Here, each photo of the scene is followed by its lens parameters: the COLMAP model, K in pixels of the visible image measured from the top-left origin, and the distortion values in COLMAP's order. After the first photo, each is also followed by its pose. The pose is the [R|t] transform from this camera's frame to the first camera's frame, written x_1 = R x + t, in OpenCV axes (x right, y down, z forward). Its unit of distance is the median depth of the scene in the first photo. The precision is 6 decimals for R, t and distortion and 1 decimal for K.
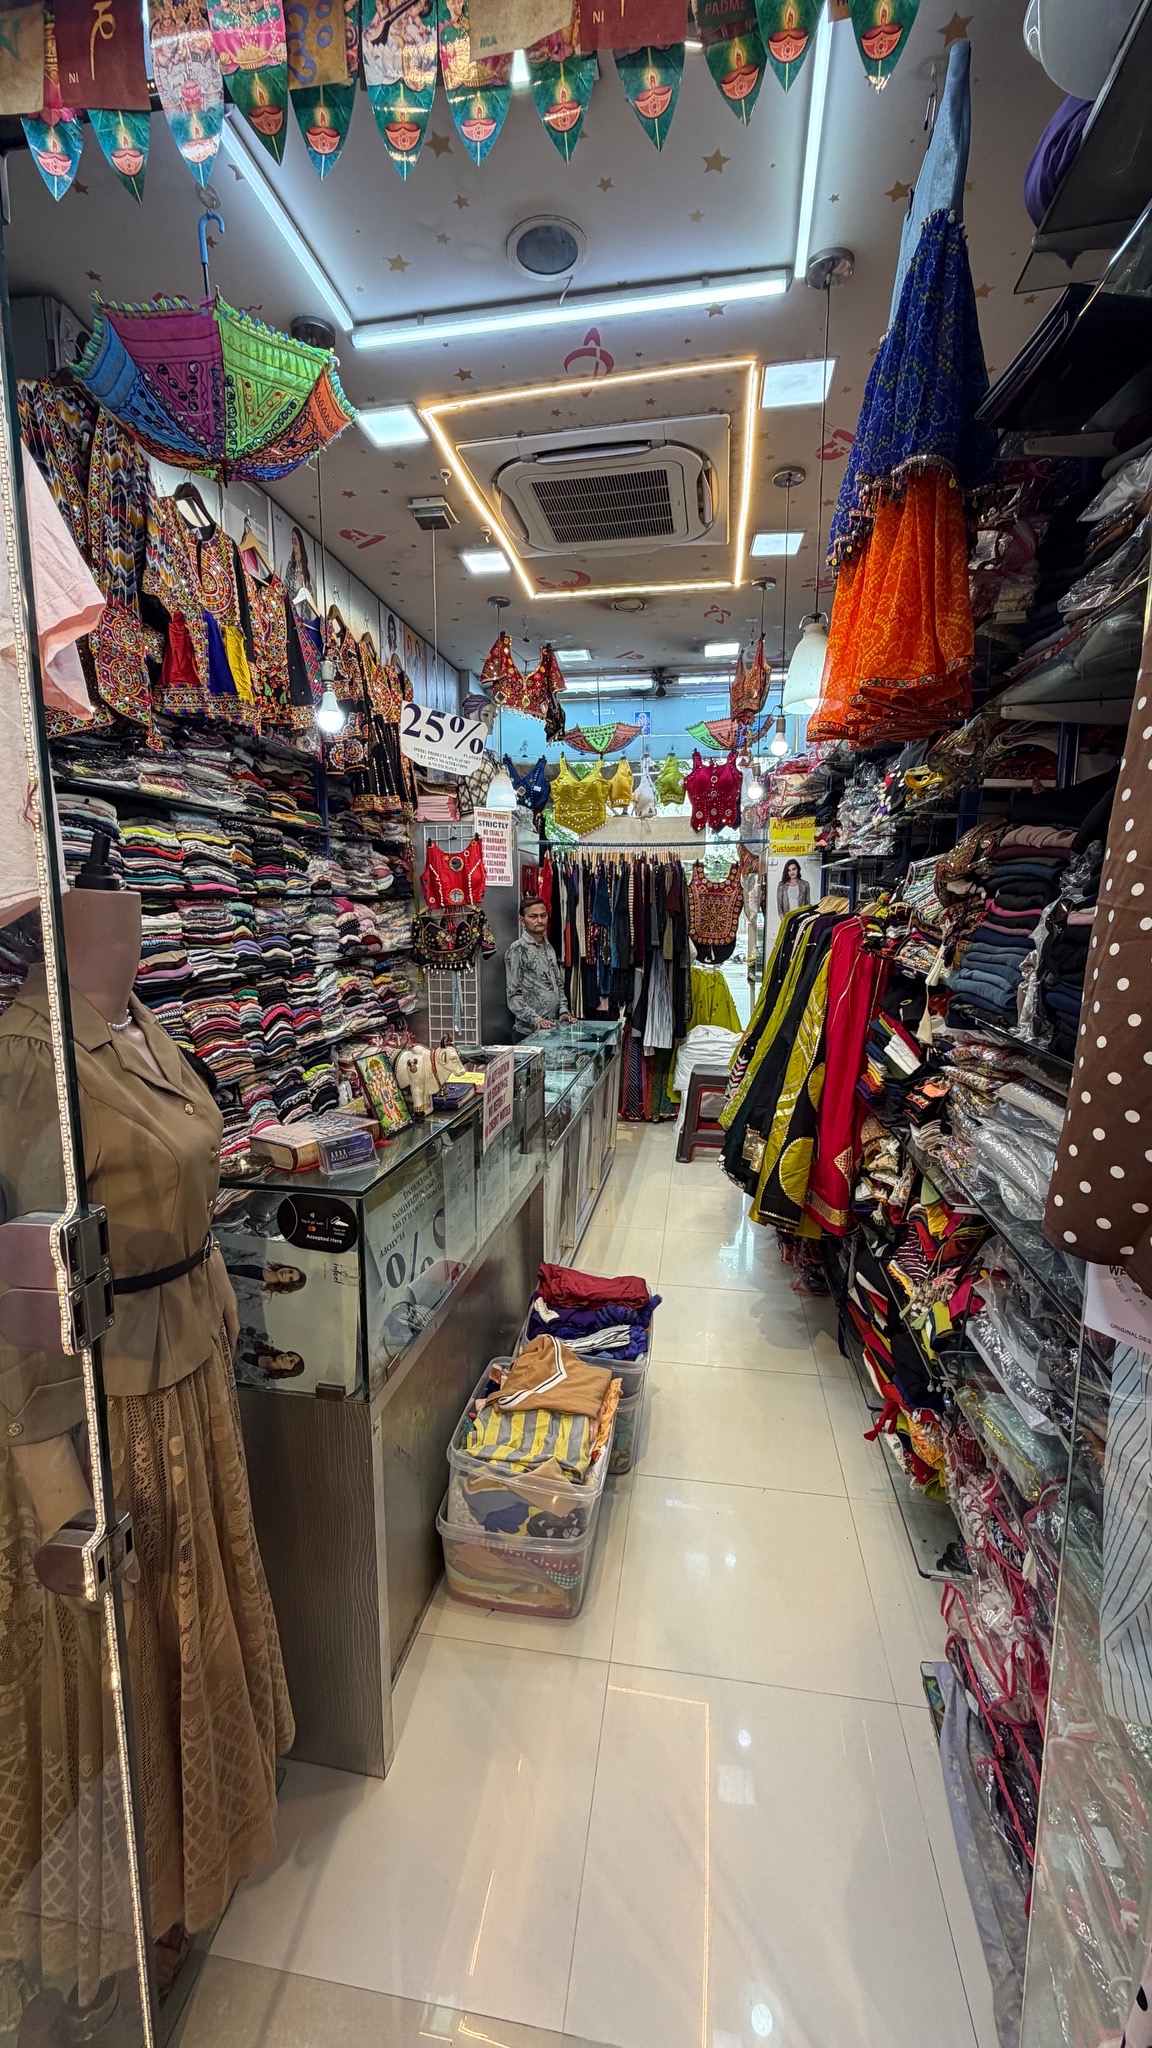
lens RADIAL K [[836.8, 0, 571.0], [0, 836.8, 1023.6], [0, 0, 1]] dist [0.001150, 0.000428]
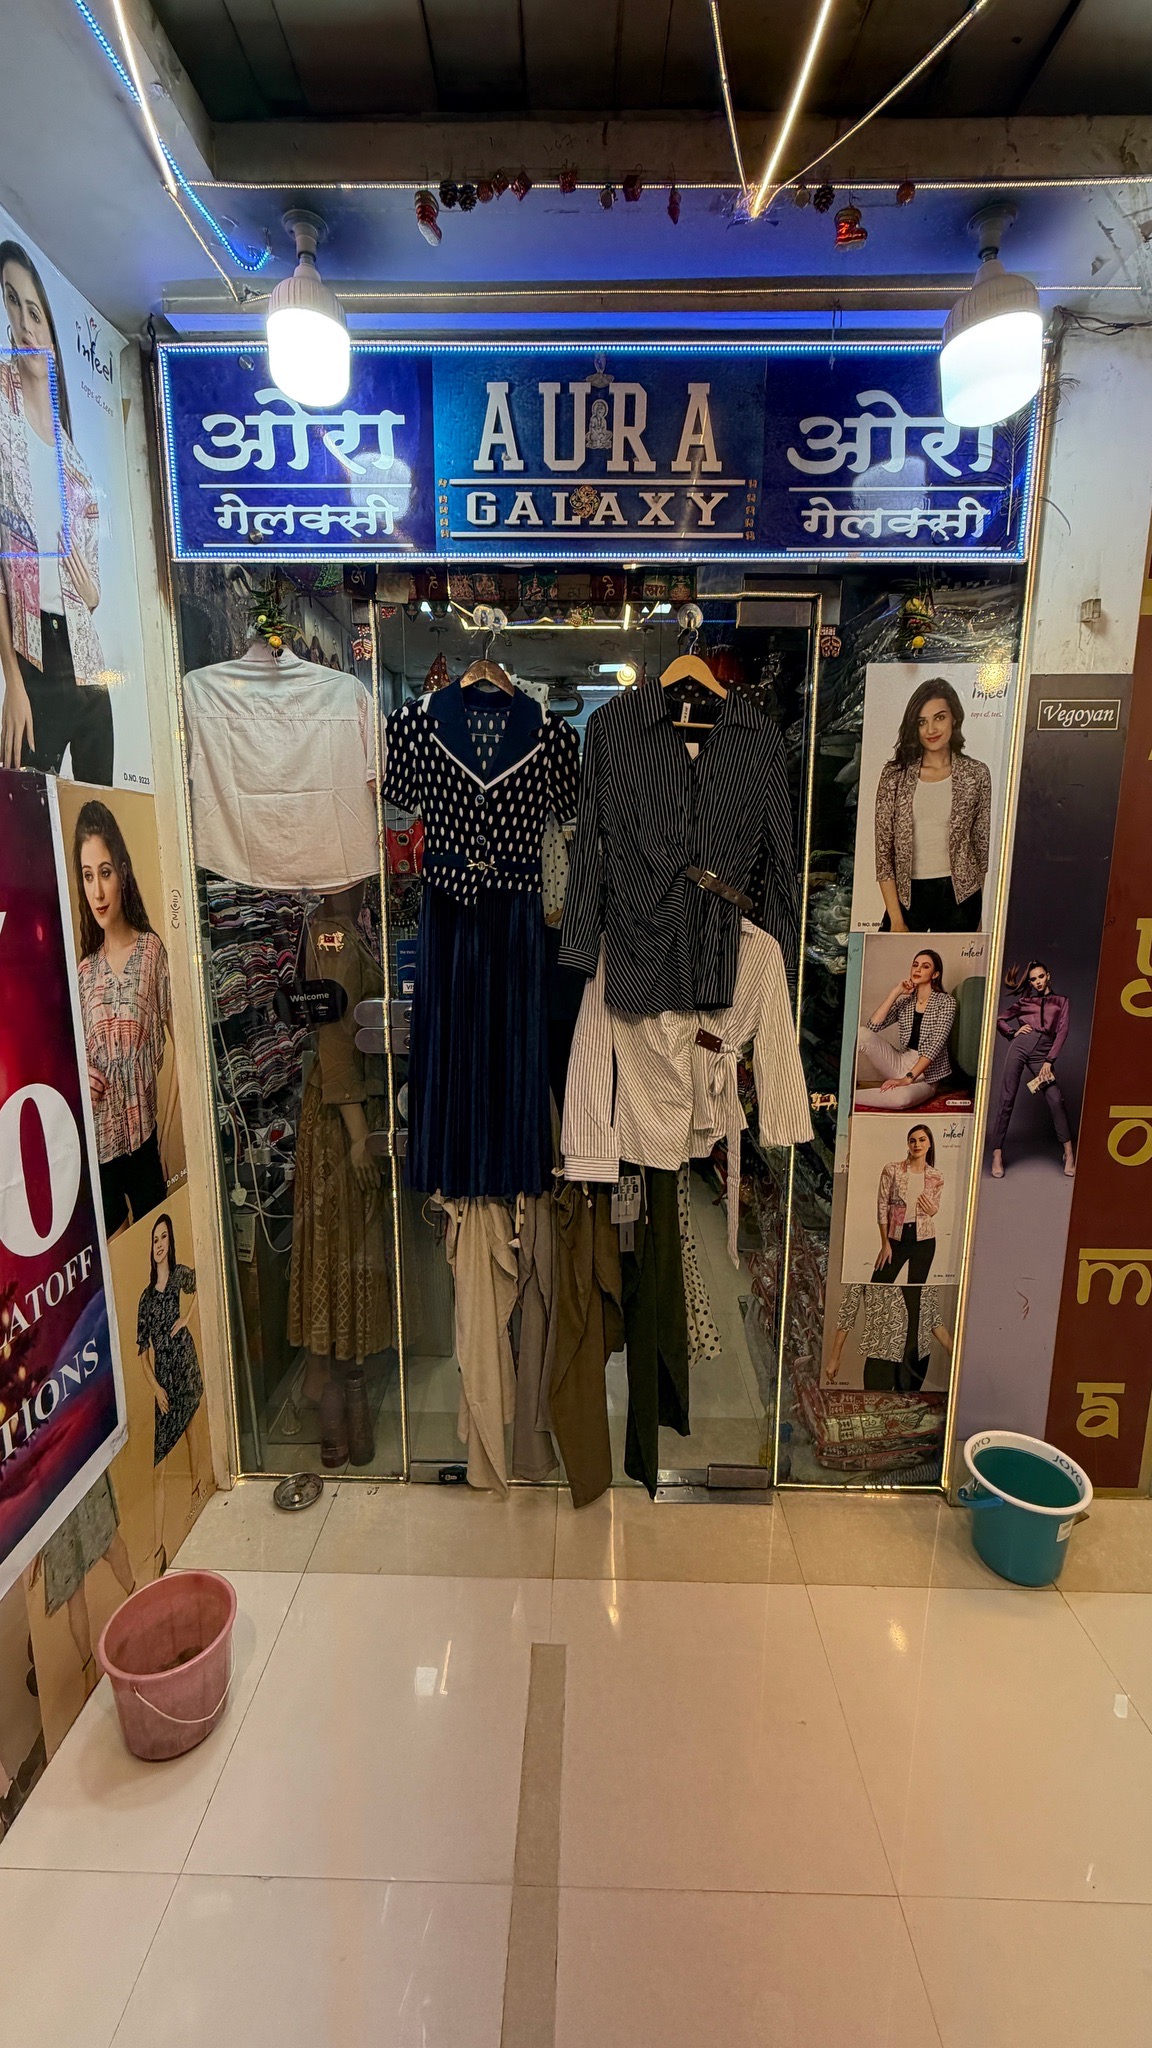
lens RADIAL K [[836.8, 0, 579.1], [0, 836.8, 1031.3], [0, 0, 1]] dist [0.001150, 0.000428]
pose [[0.989521, -0.022882, 0.142563, -0.104204], [0.016048, 0.998675, 0.048904, 0.057805], [-0.143493, -0.046103, 0.988577, -0.442773]]
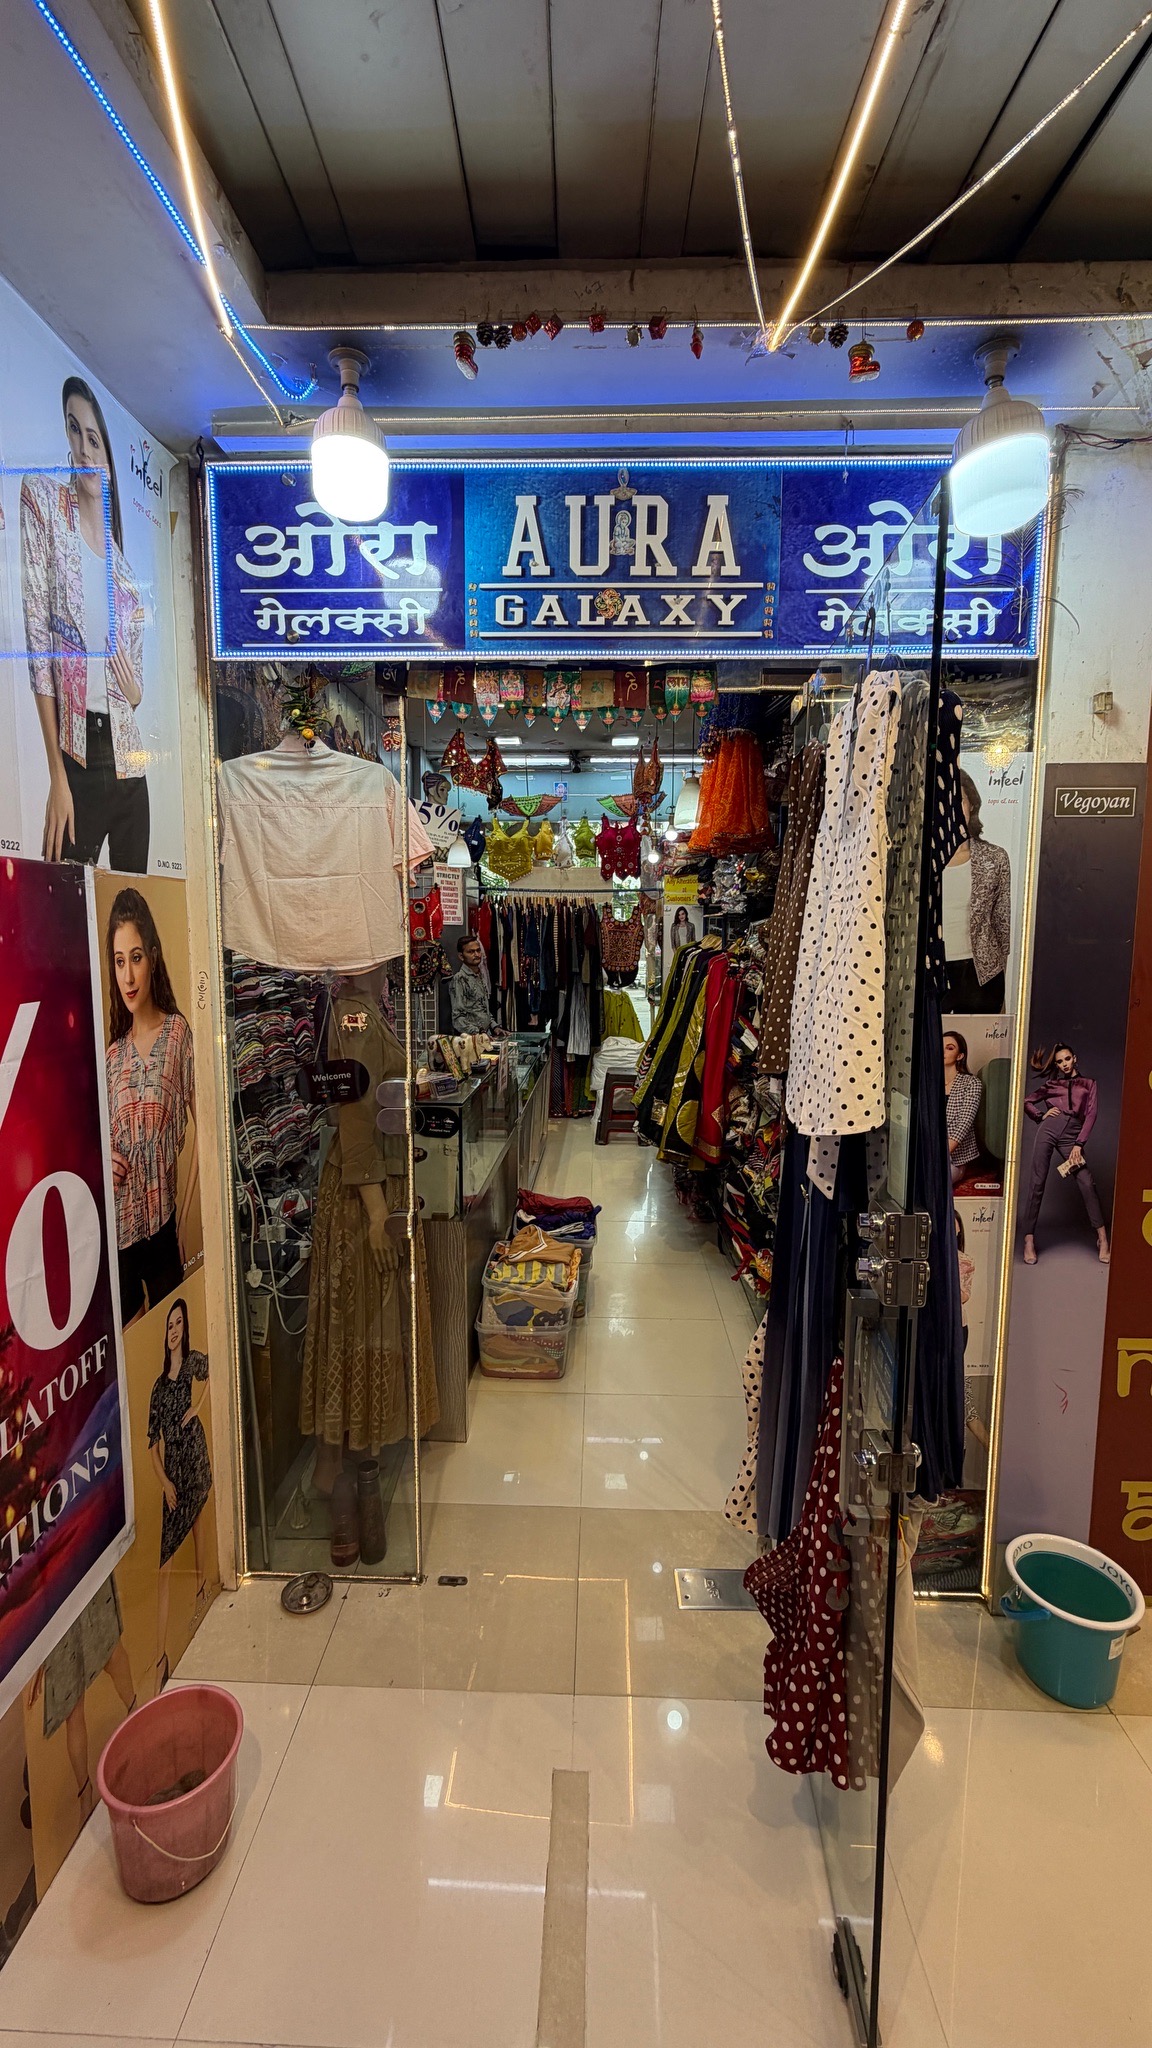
lens RADIAL K [[836.8, 0, 579.1], [0, 836.8, 1029.0], [0, 0, 1]] dist [0.001150, 0.000428]
pose [[0.991119, -0.010872, 0.132535, -0.114104], [0.014147, 0.999617, -0.023797, 0.039375], [-0.132226, 0.025461, 0.990893, -0.439714]]
